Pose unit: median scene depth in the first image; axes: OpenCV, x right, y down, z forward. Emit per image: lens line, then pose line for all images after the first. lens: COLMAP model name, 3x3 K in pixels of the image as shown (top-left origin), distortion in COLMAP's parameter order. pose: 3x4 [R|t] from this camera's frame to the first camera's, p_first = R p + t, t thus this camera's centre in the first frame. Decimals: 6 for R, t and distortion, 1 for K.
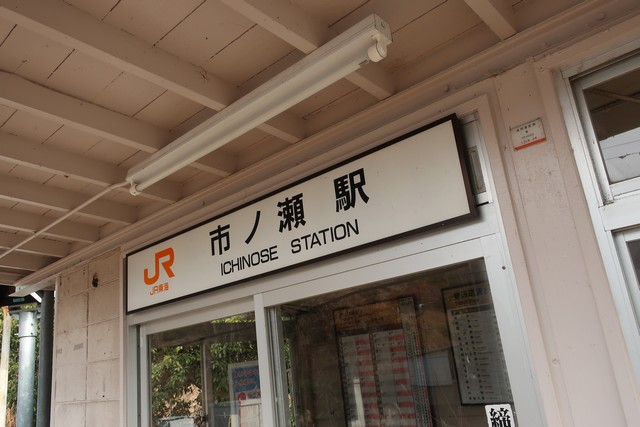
lens RADIAL K [[500.8, 0, 320.8], [0, 500.8, 213.8], [0, 0, 1]] dist [-0.009469, 0.006834]
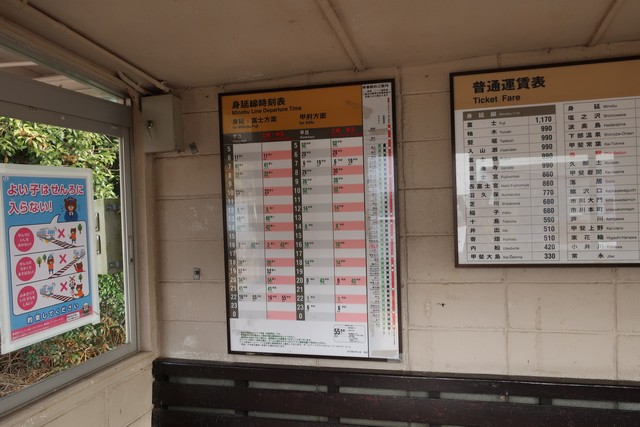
lens RADIAL K [[516.3, 0, 320.0], [0, 516.3, 213.5], [0, 0, 1]] dist [-0.001022, 0.000080]
pose [[0.887390, 0.073967, 0.455048, -0.142518], [-0.190884, 0.957413, 0.216618, 0.201337], [-0.419646, -0.279086, 0.863718, 0.505950]]
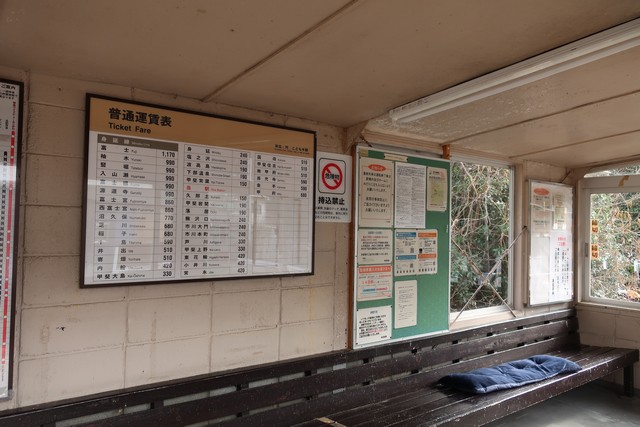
lens RADIAL K [[500.8, 0, 320.8], [0, 500.8, 213.8], [0, 0, 1]] dist [-0.009469, 0.006834]
pose [[0.167262, 0.138119, 0.976190, -0.245486], [-0.316037, 0.945401, -0.079612, 0.237839], [-0.933886, -0.295196, 0.201780, 0.590500]]
